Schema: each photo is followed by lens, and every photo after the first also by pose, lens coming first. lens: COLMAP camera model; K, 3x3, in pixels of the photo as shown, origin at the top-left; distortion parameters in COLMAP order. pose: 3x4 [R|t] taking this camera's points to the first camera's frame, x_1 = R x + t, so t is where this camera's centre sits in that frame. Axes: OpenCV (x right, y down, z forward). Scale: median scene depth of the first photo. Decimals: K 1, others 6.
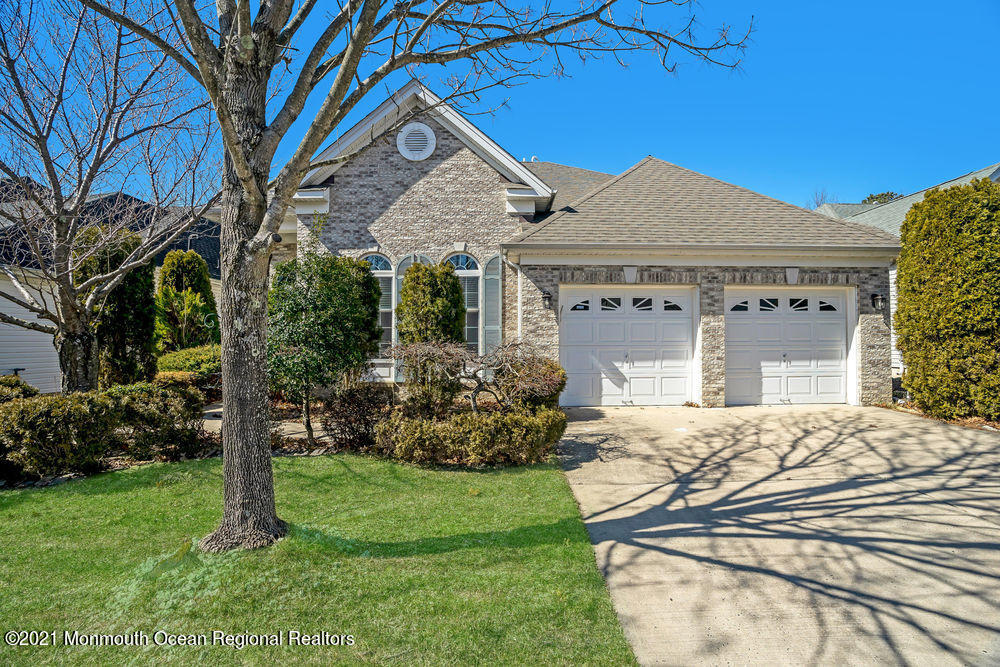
lens RADIAL K [[459.5, 0, 504.8], [0, 459.5, 335.0], [0, 0, 1]] dist [-0.066798, 0.024711]
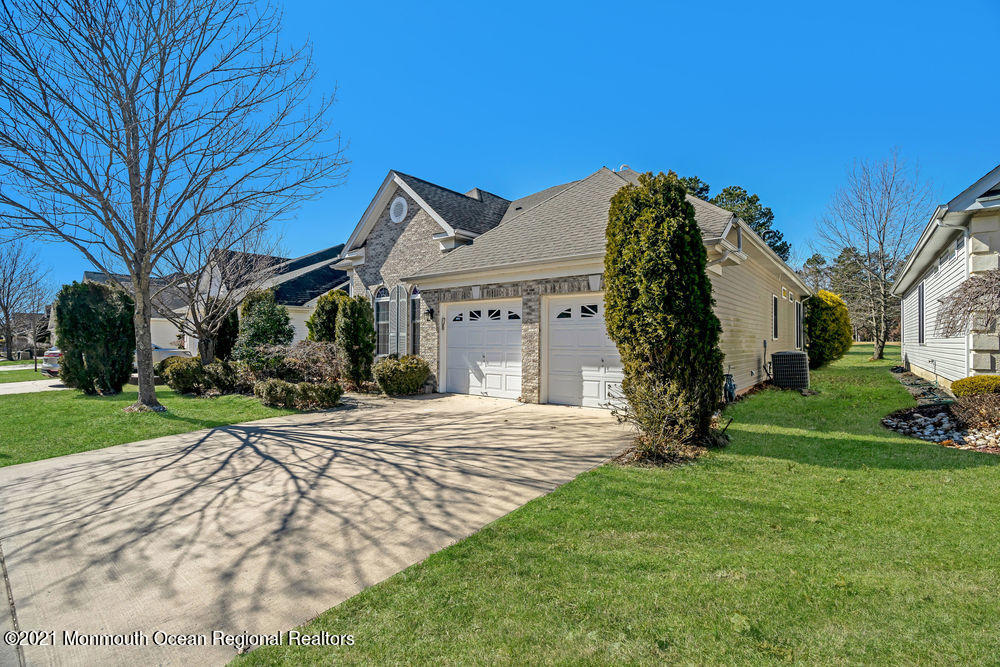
lens RADIAL K [[459.5, 0, 504.8], [0, 459.5, 335.0], [0, 0, 1]] dist [-0.066798, 0.024711]
pose [[0.782950, -0.004171, -0.622071, 1.109559], [-0.001316, 0.999964, -0.008361, -0.003095], [0.622083, 0.007364, 0.782916, 0.050840]]
